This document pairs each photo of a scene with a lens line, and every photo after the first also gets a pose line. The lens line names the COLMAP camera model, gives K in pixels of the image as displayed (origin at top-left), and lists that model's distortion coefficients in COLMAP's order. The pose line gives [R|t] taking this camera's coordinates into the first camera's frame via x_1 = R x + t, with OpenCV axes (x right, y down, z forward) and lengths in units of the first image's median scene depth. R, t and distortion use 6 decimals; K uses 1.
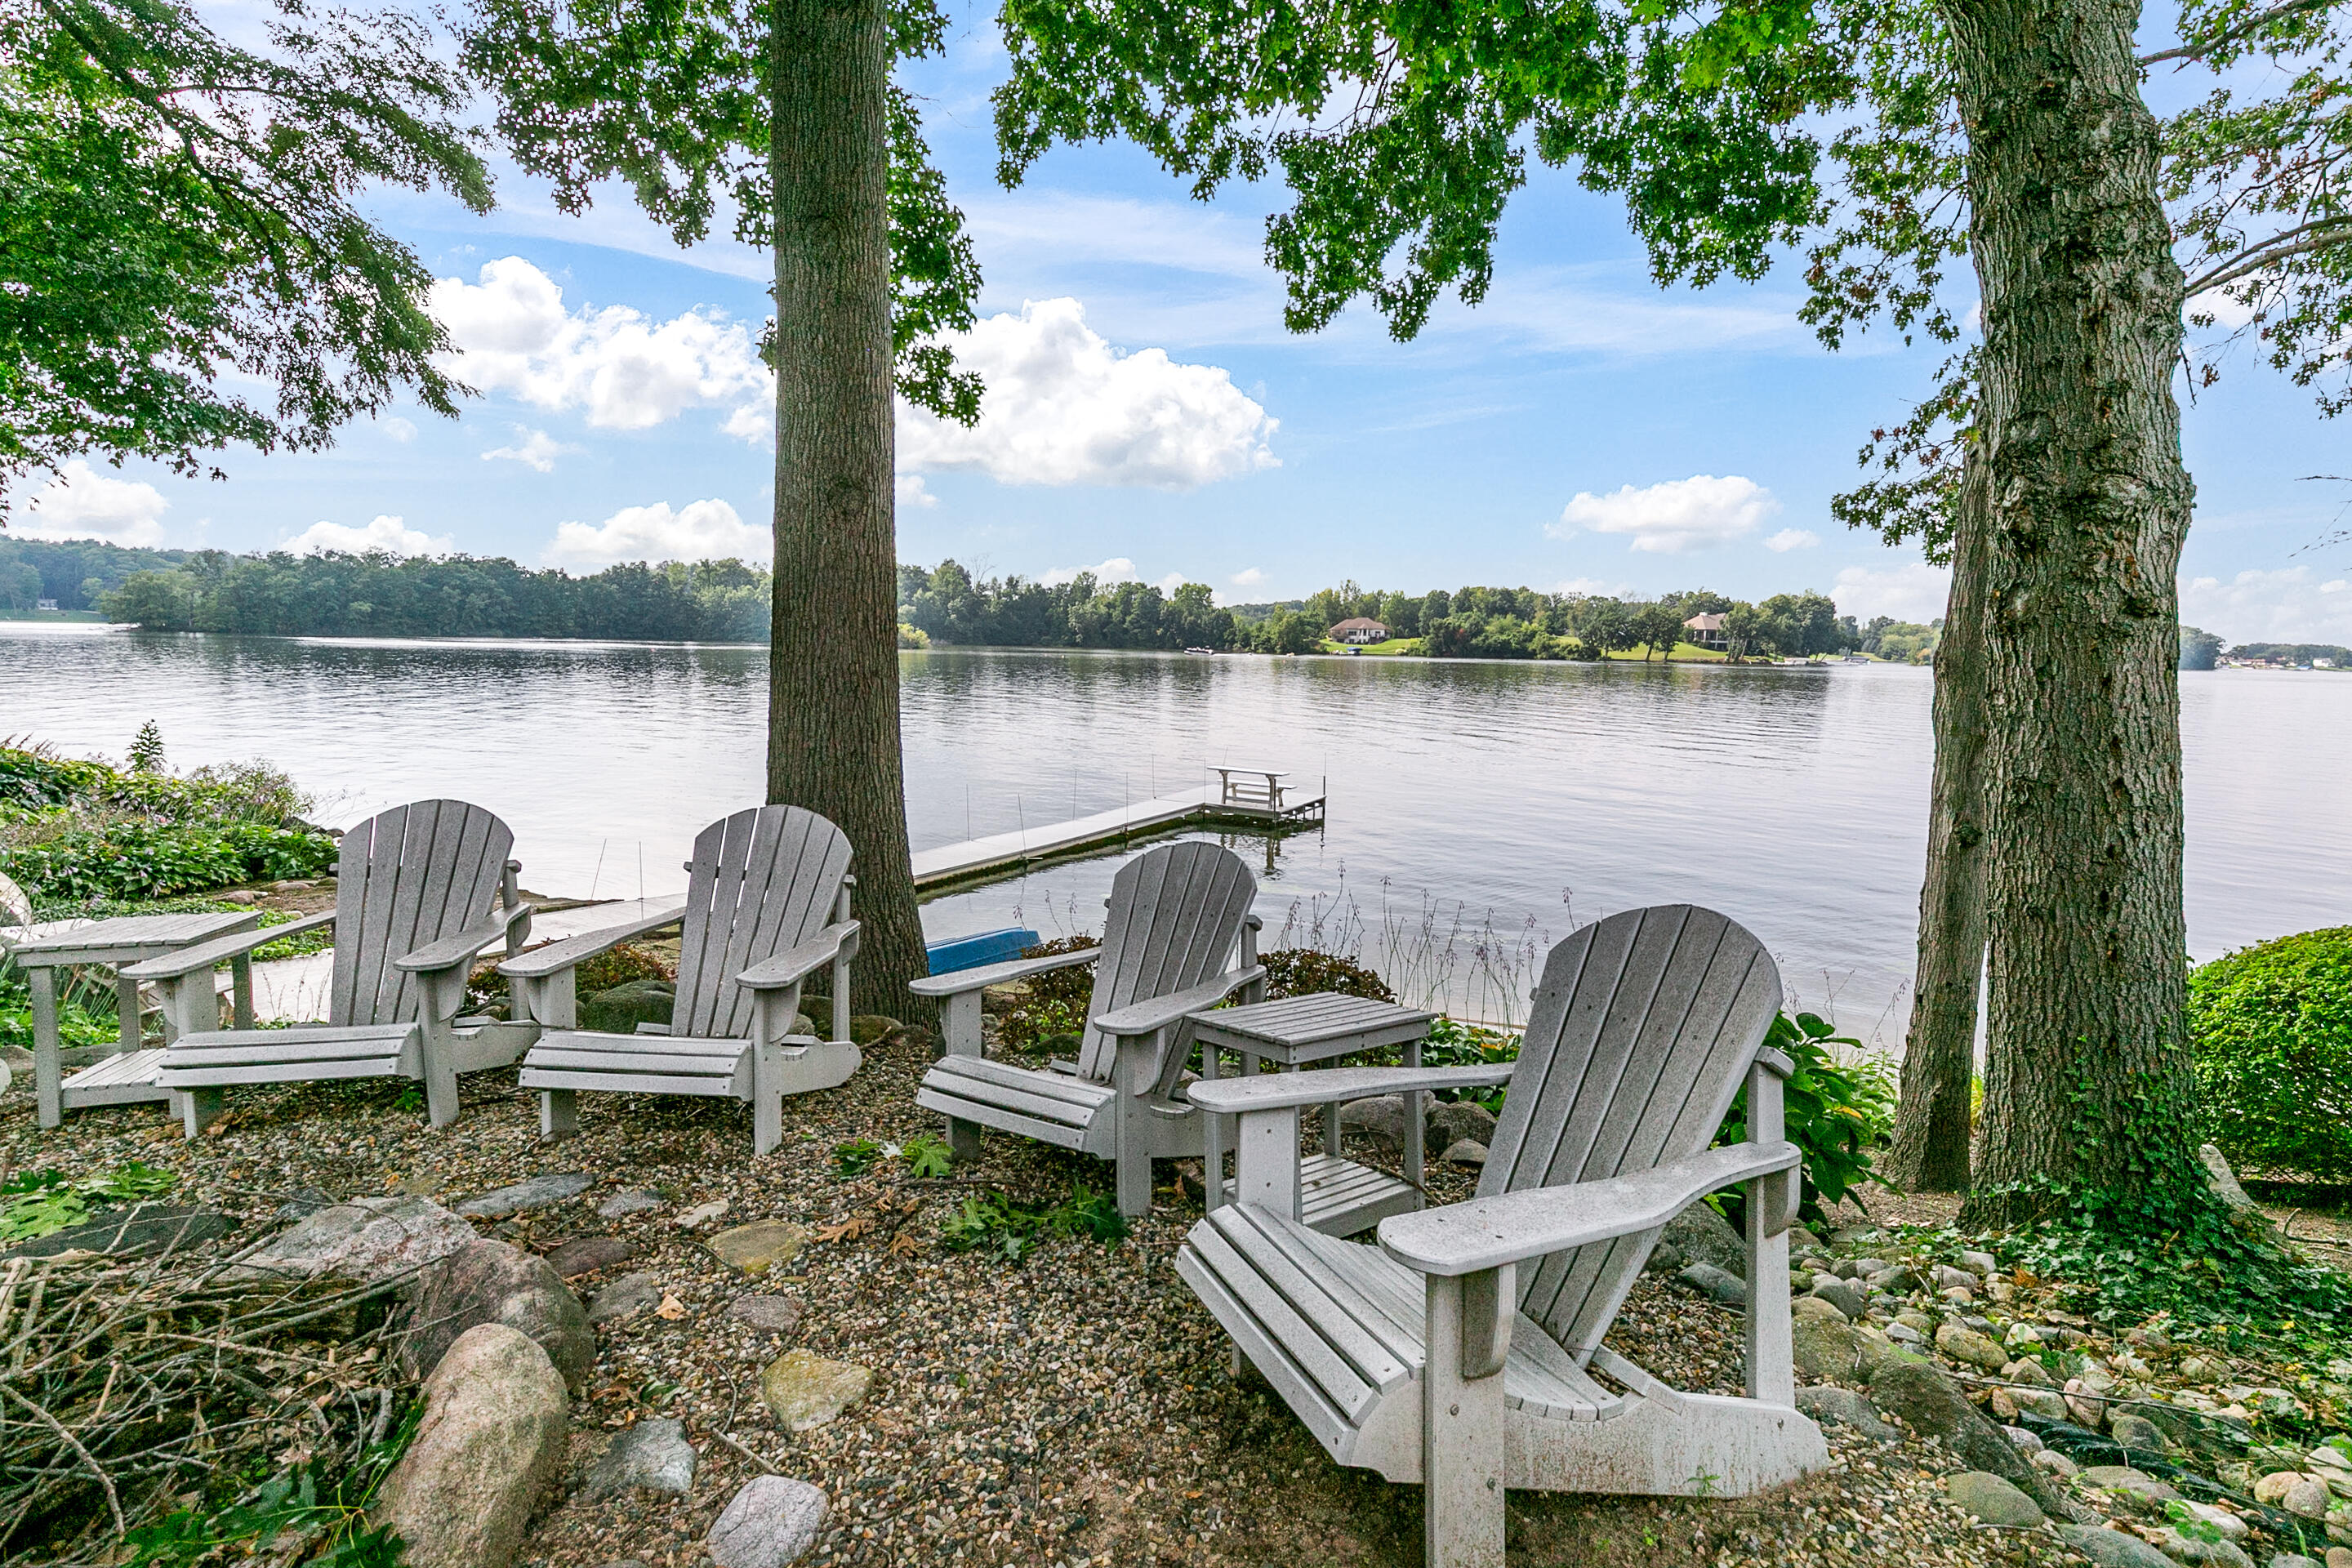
lens RADIAL K [[1064.9, 0, 1181.0], [0, 1064.9, 793.1], [0, 0, 1]] dist [0.008509, -0.000488]
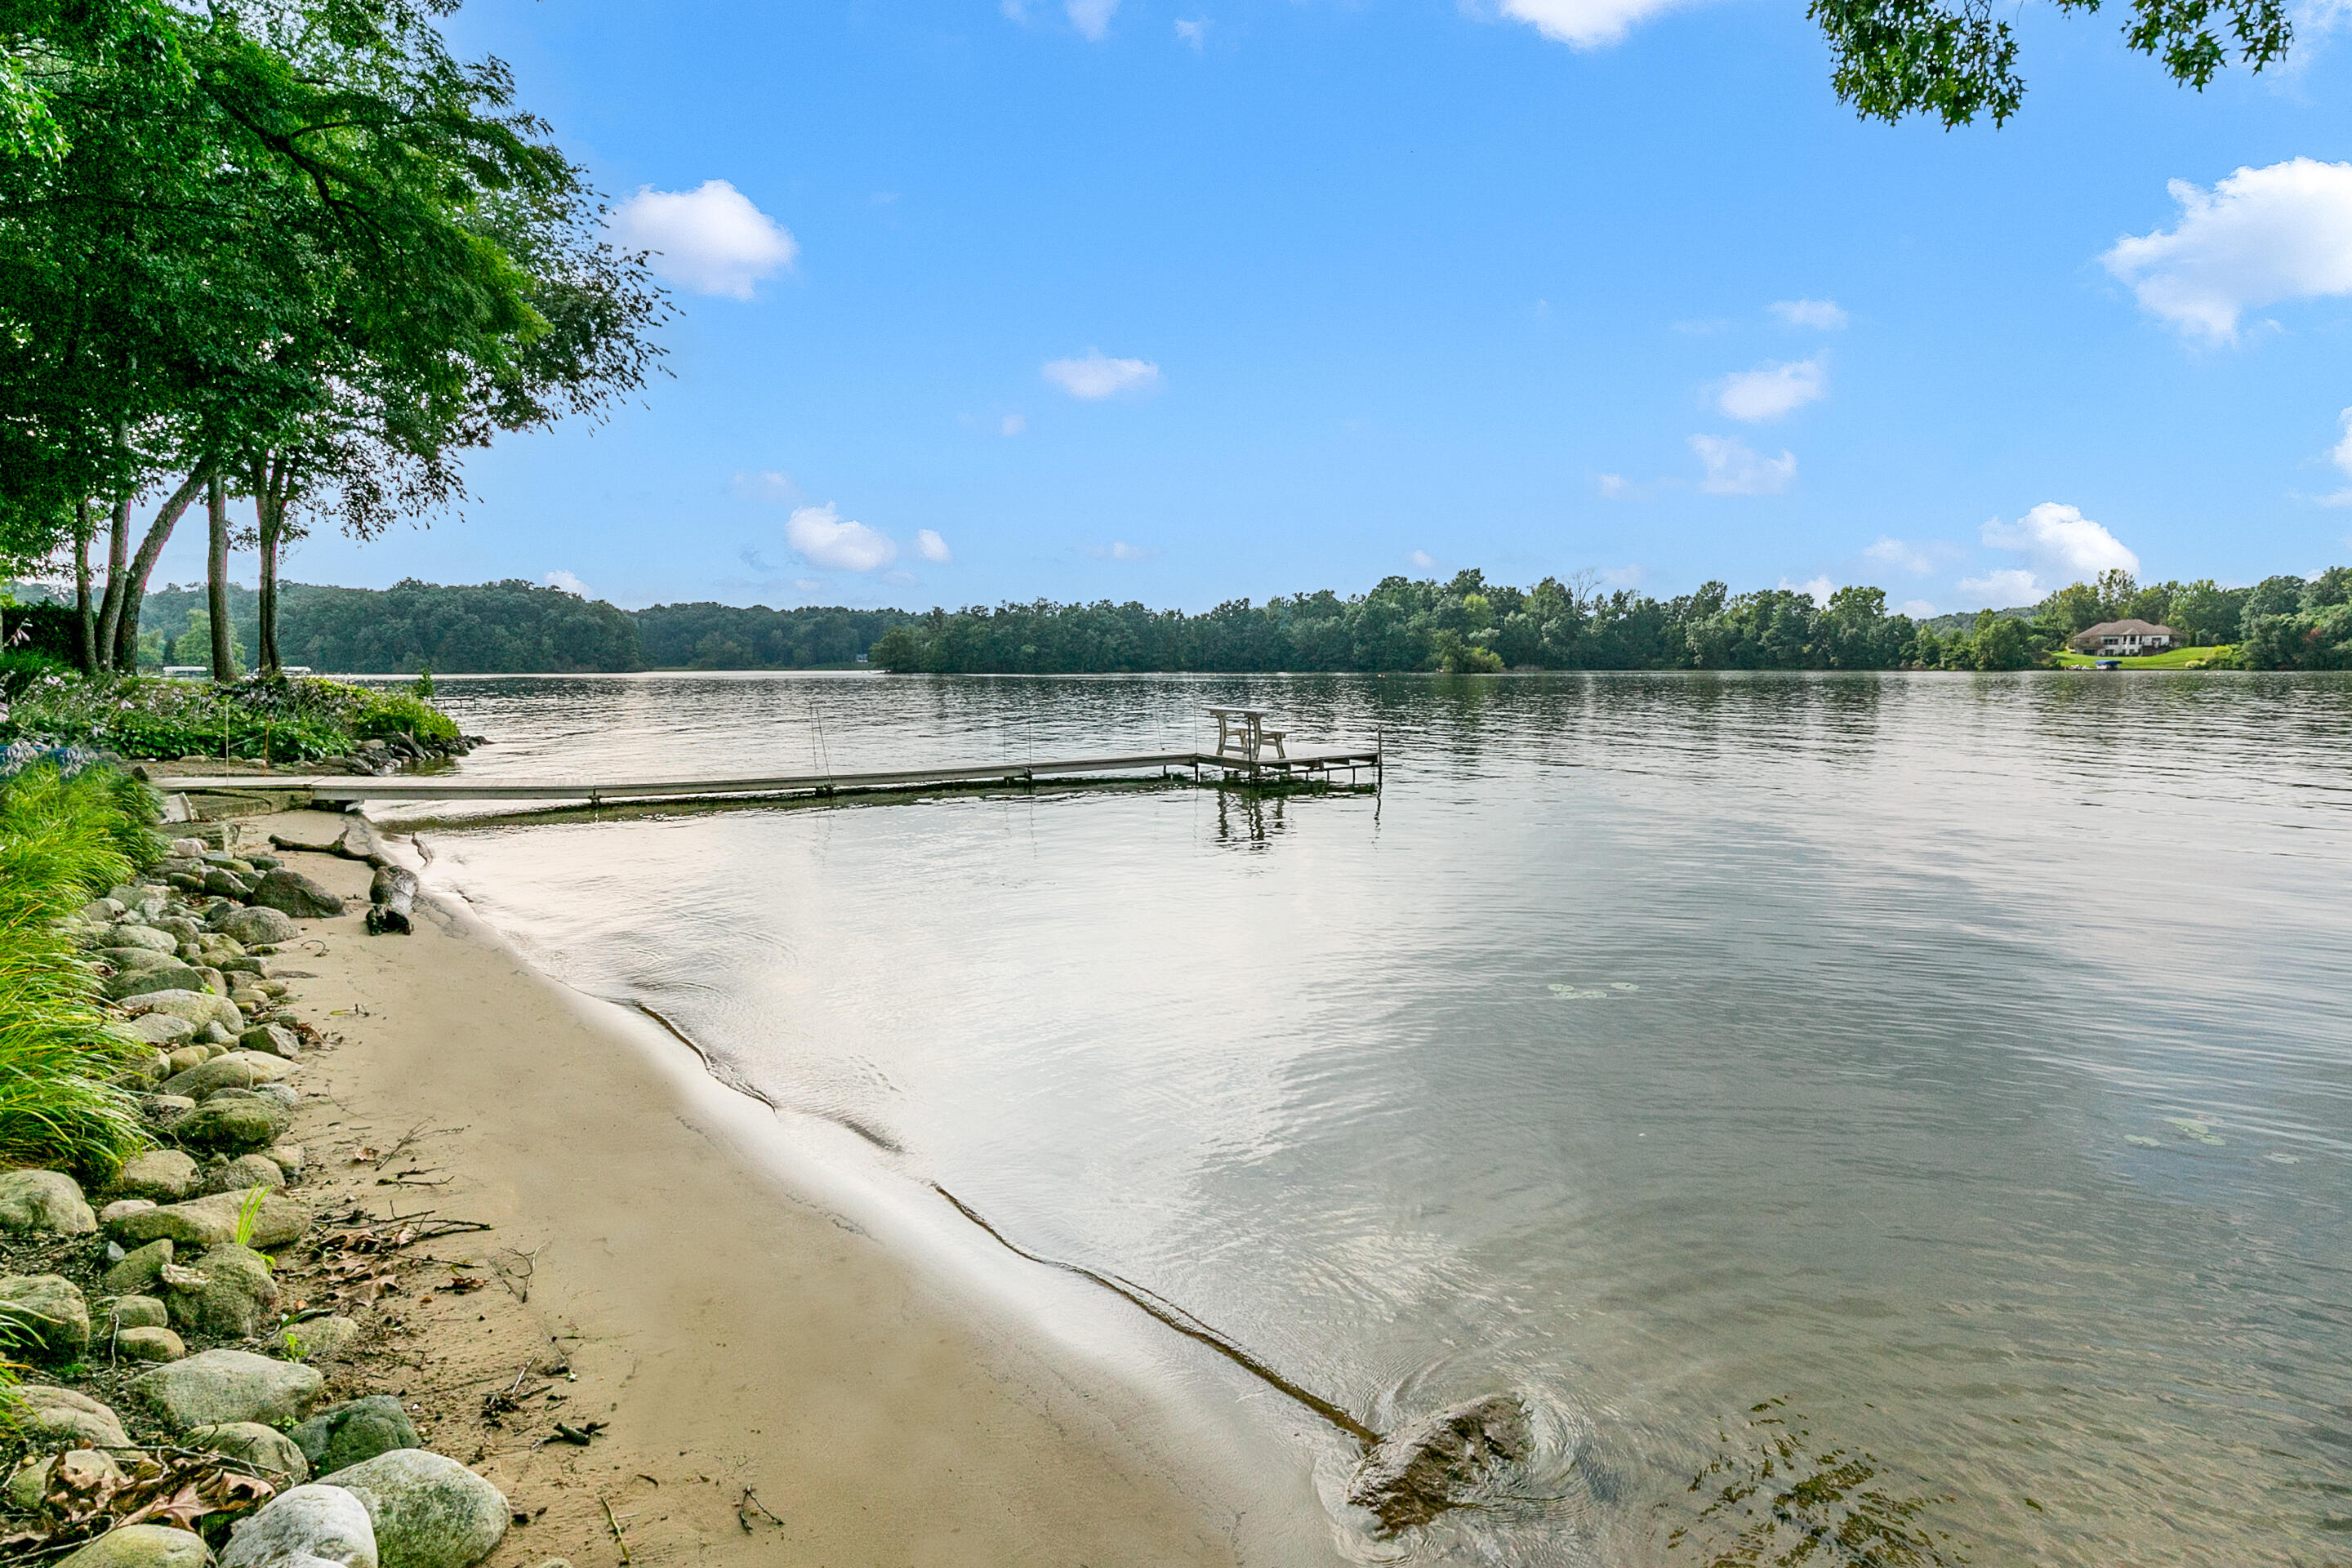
lens RADIAL K [[1140.0, 0, 1177.0], [0, 1140.0, 793.2], [0, 0, 1]] dist [0.008861, -0.001266]
pose [[0.855893, 0.033220, -0.516085, 0.995434], [-0.052378, 0.998372, -0.022602, 0.130551], [0.514494, 0.046376, 0.856239, 0.641907]]
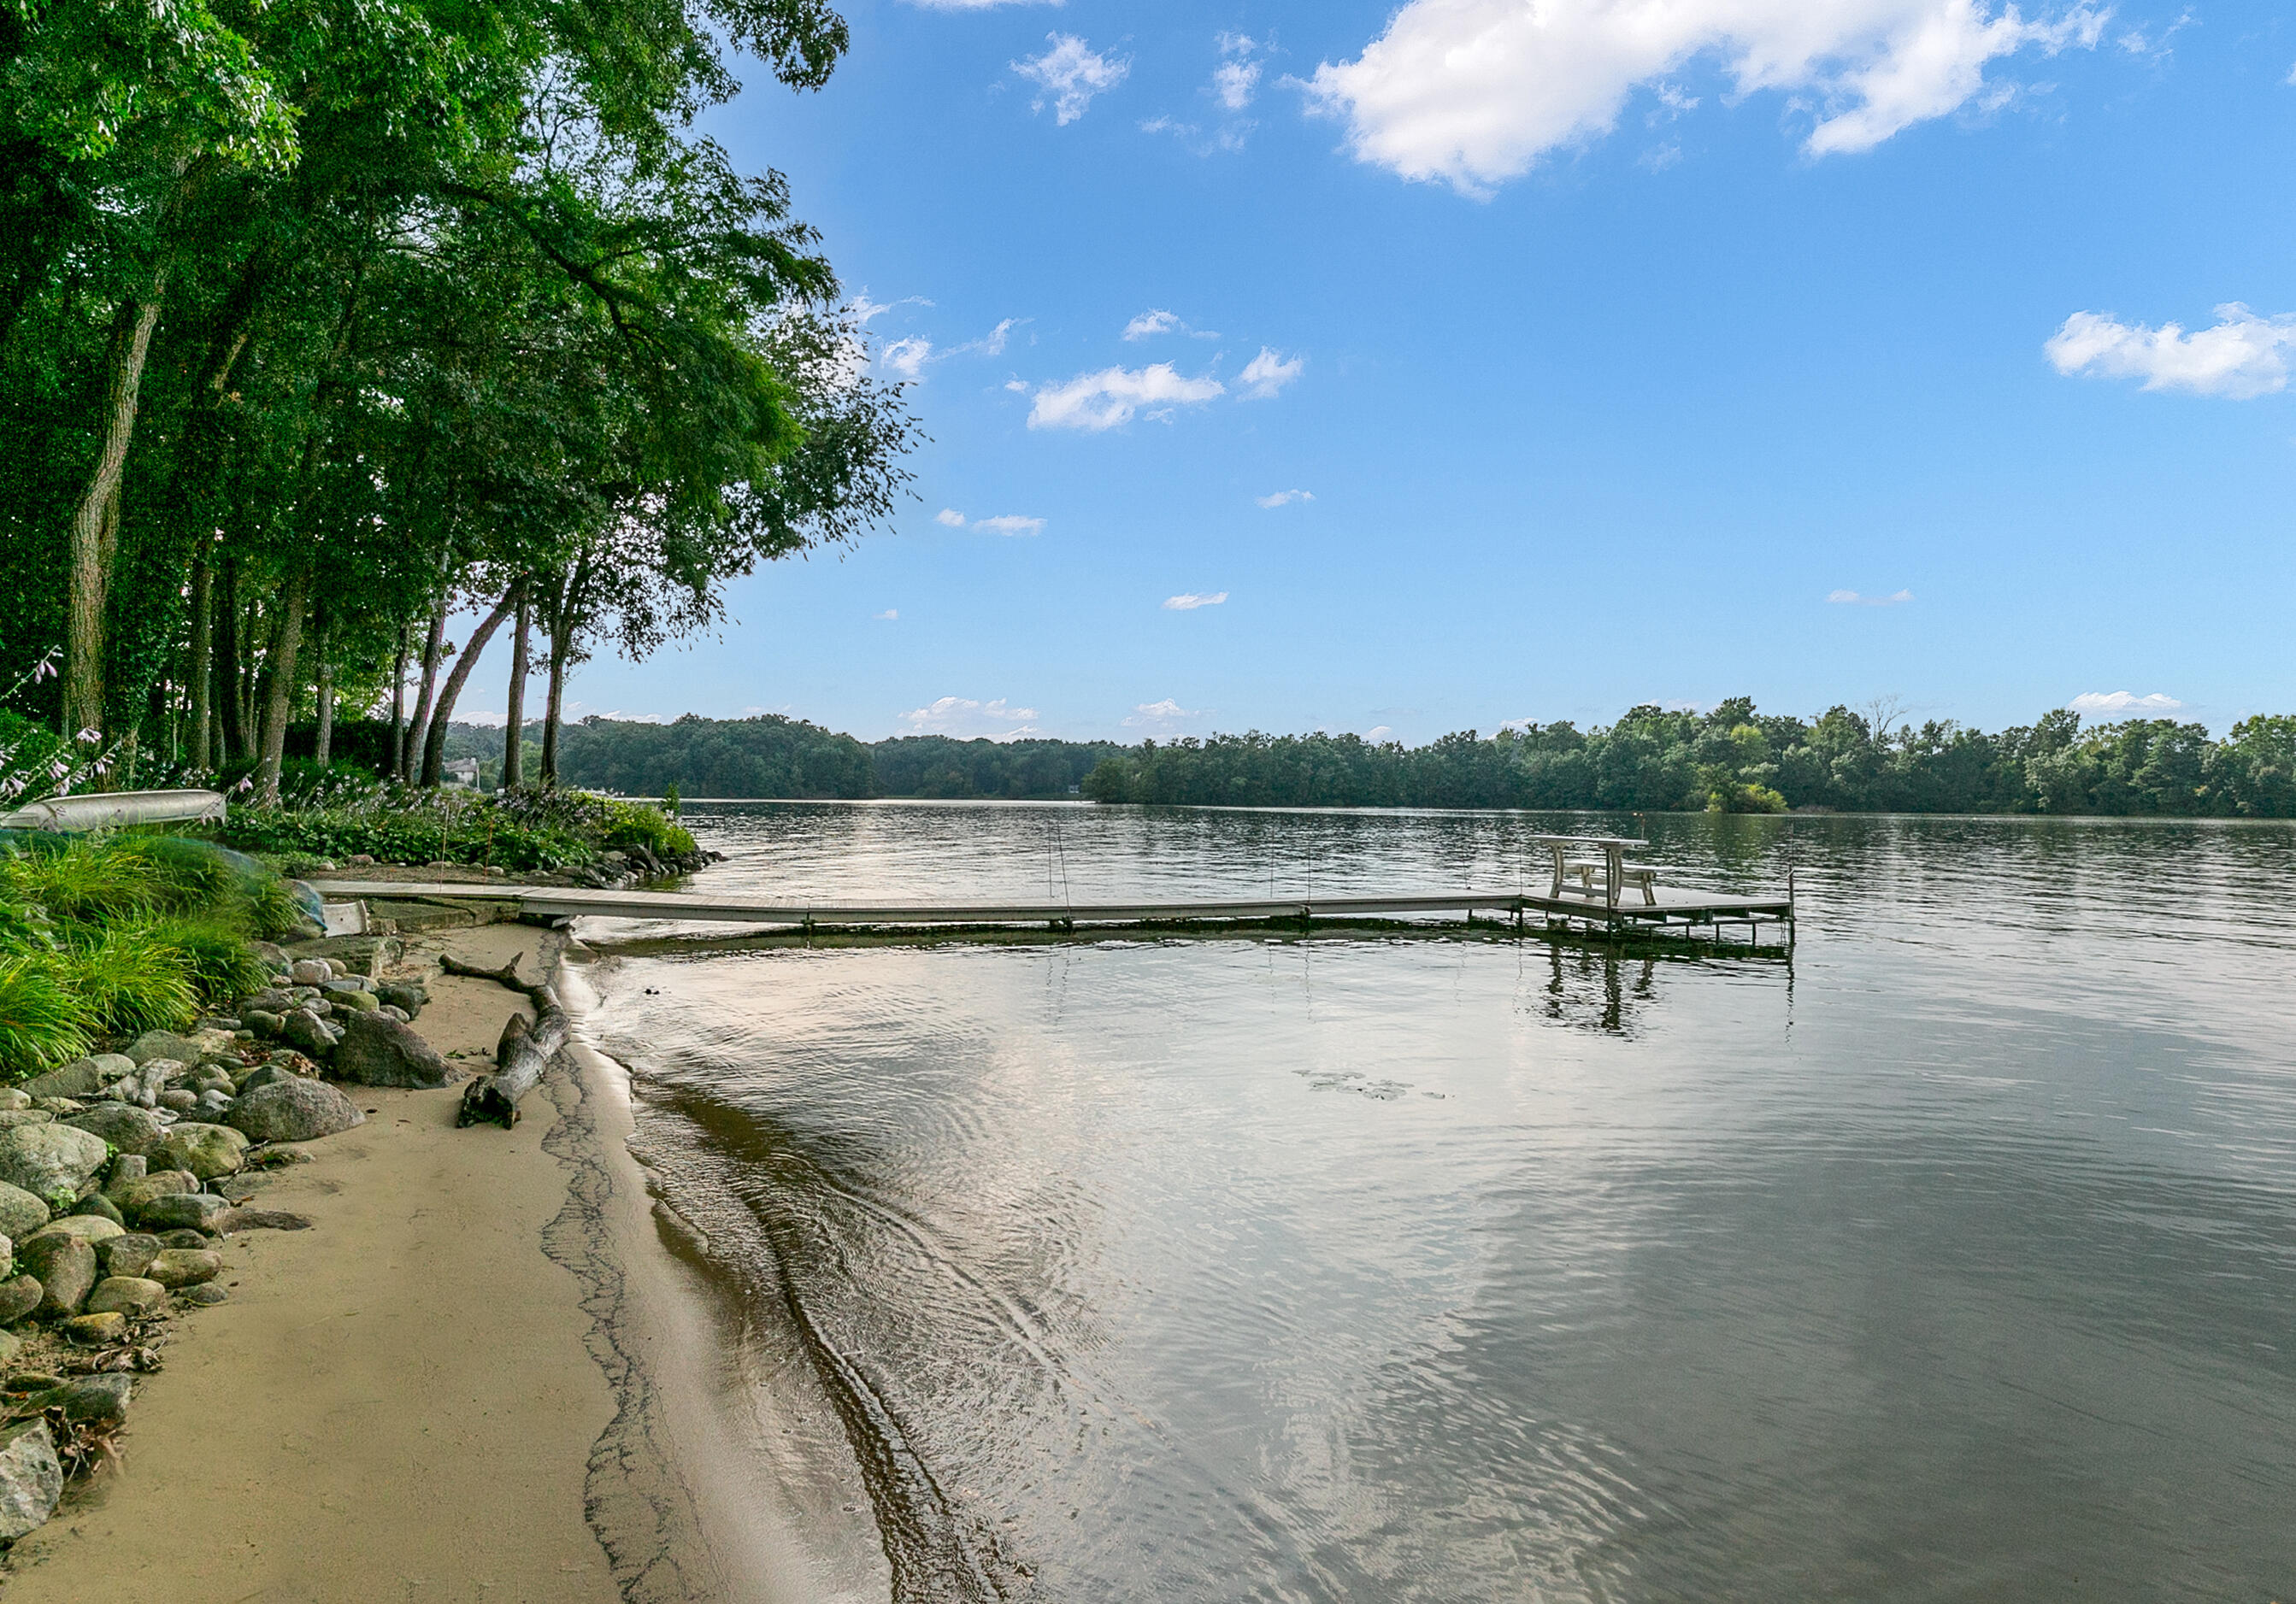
lens RADIAL K [[1166.1, 0, 1083.2], [0, 1166.1, 799.0], [0, 0, 1]] dist [-0.000400, -0.001271]
pose [[0.695377, -0.013225, -0.718523, 0.731466], [-0.098573, 0.988625, -0.113594, 0.124005], [0.711852, 0.149817, 0.686164, 0.828694]]
